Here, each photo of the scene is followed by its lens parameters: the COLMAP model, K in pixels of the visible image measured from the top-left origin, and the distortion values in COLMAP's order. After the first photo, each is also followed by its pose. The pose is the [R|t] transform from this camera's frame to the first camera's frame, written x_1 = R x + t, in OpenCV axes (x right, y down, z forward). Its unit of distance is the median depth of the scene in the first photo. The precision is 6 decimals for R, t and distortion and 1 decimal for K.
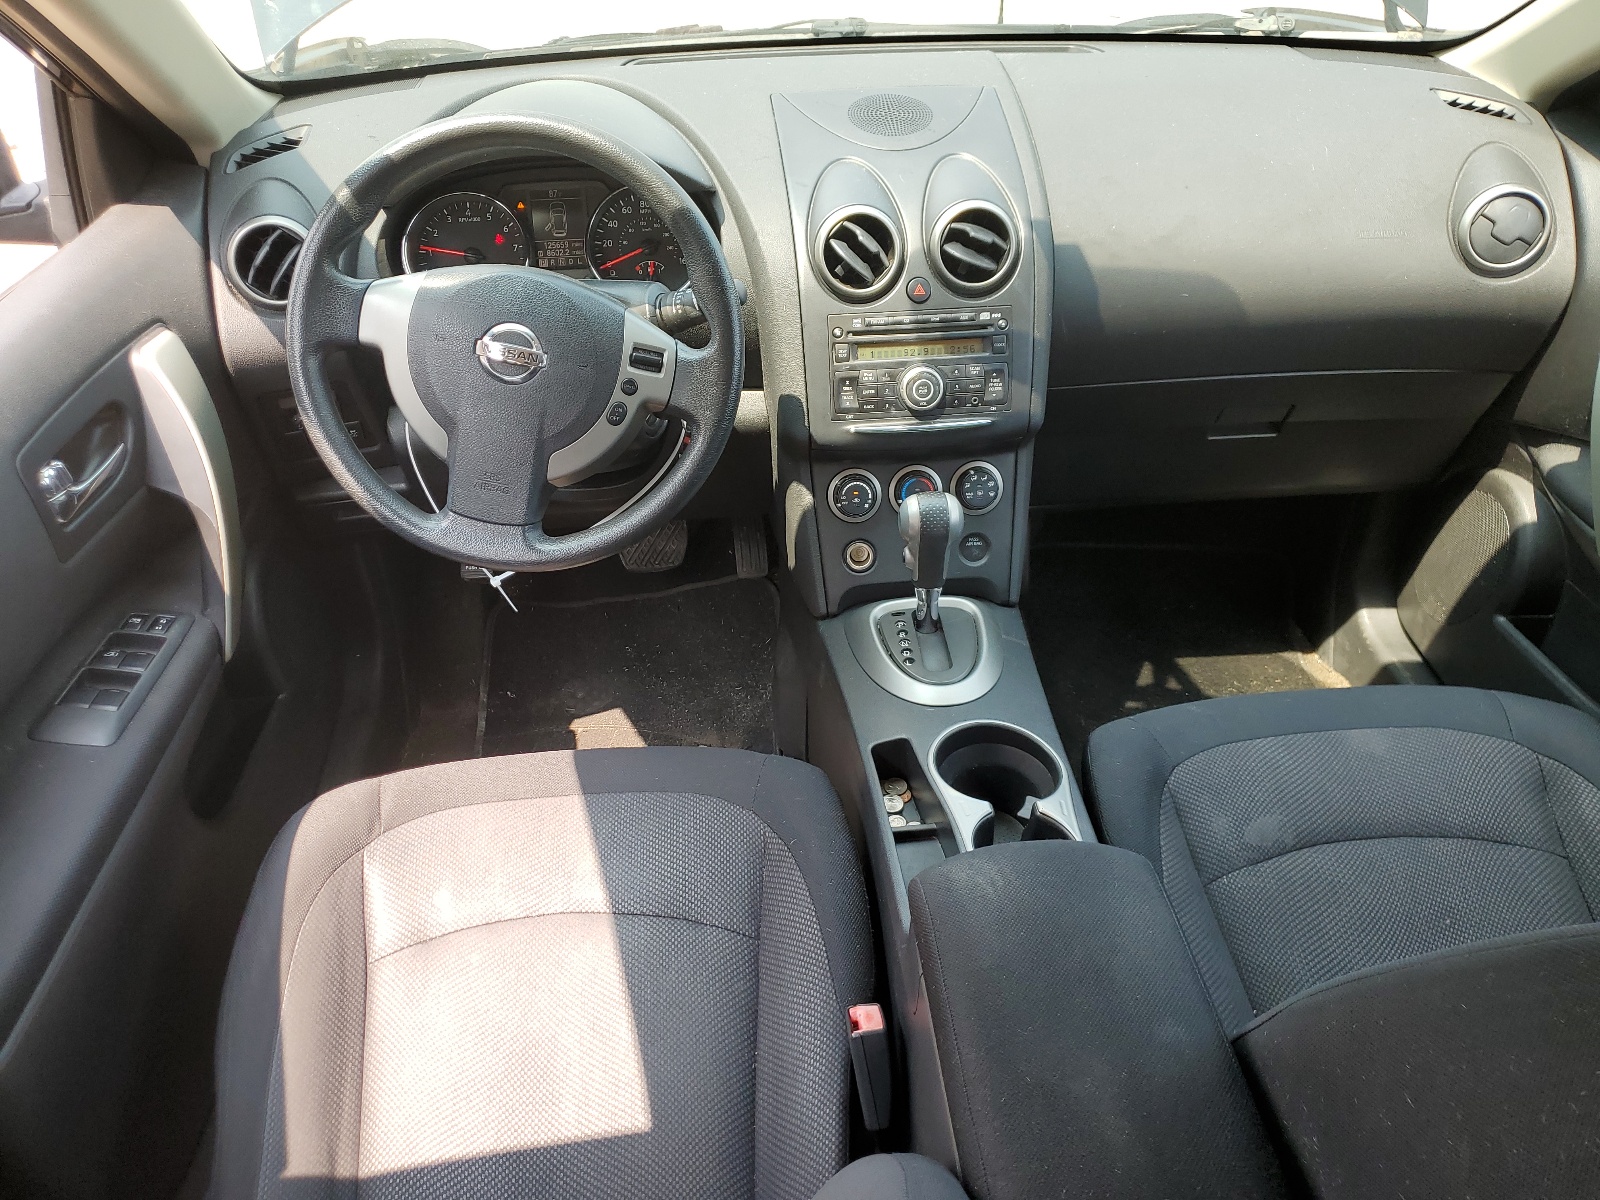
lens RADIAL K [[1216.0, 0, 794.8], [0, 1216.0, 602.0], [0, 0, 1]] dist [-0.006108, -0.000923]
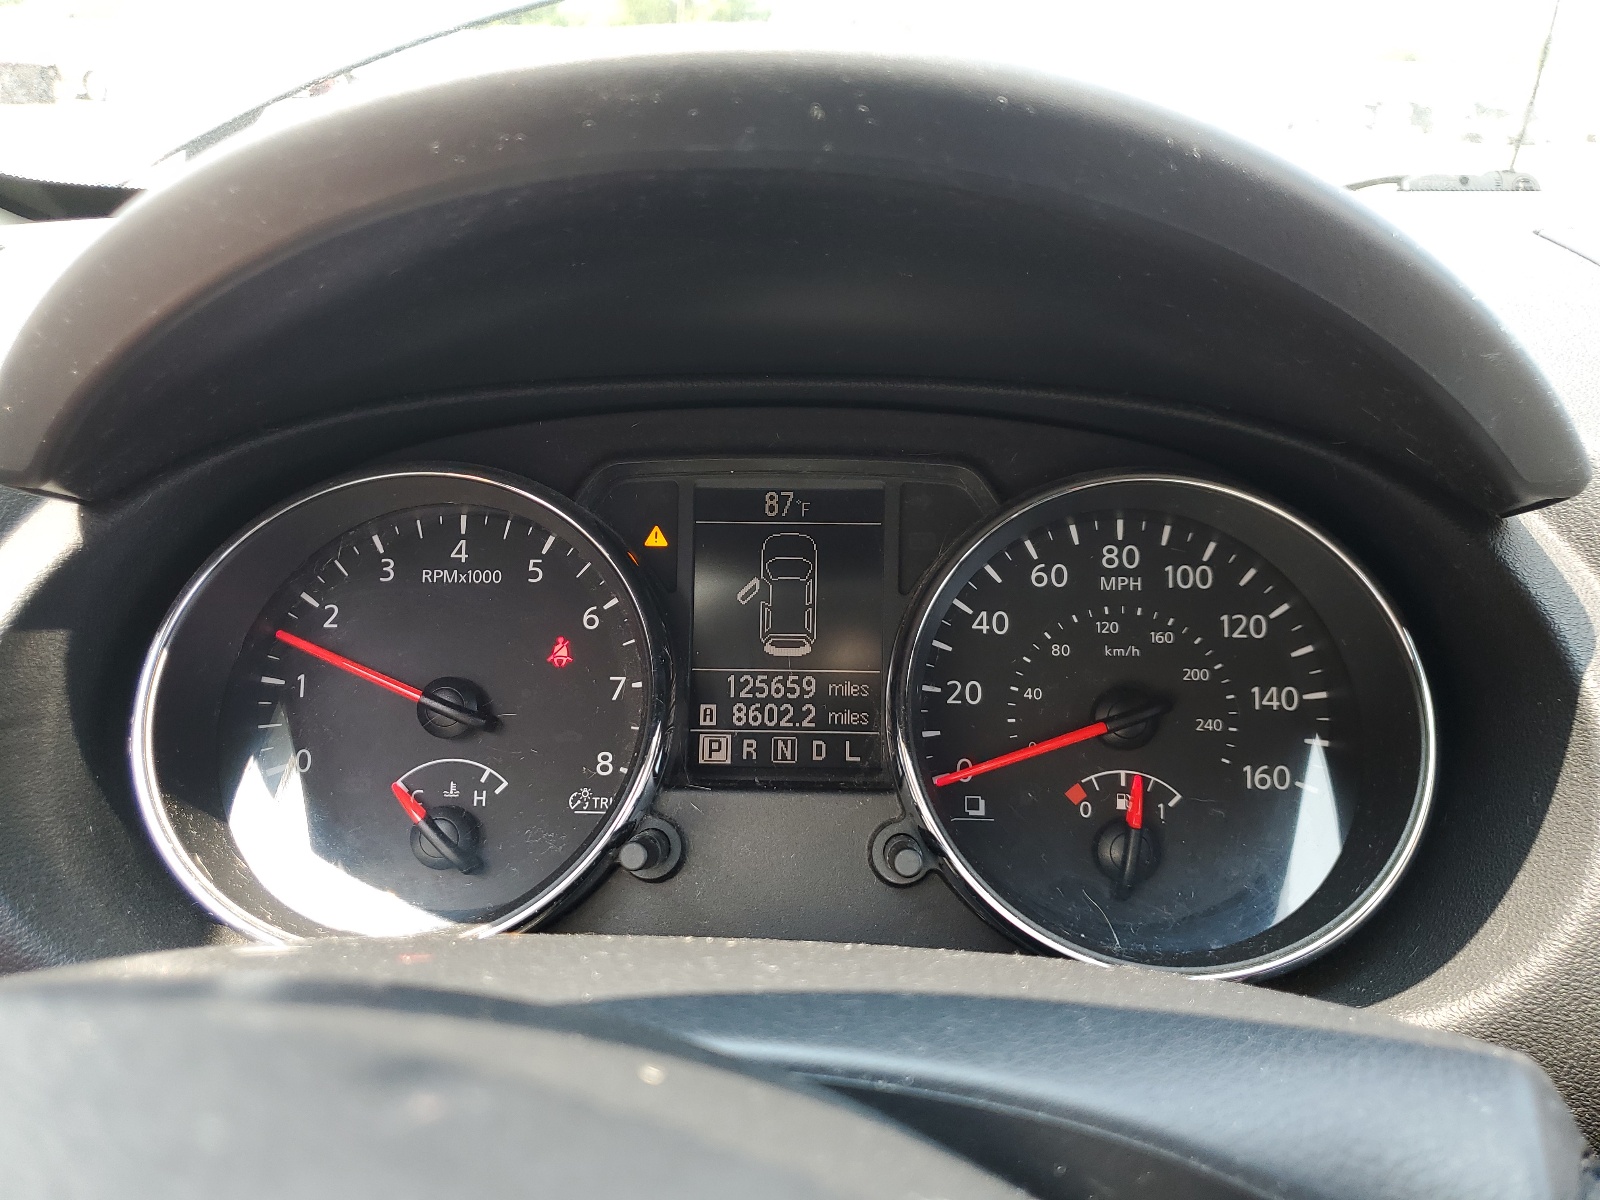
lens RADIAL K [[1216.0, 0, 800.8], [0, 1216.0, 598.0], [0, 0, 1]] dist [-0.006108, -0.000923]
pose [[0.988648, 0.057126, -0.138966, -0.154272], [-0.094534, 0.955392, -0.279802, -0.239097], [0.116783, 0.289763, 0.949947, 0.745128]]
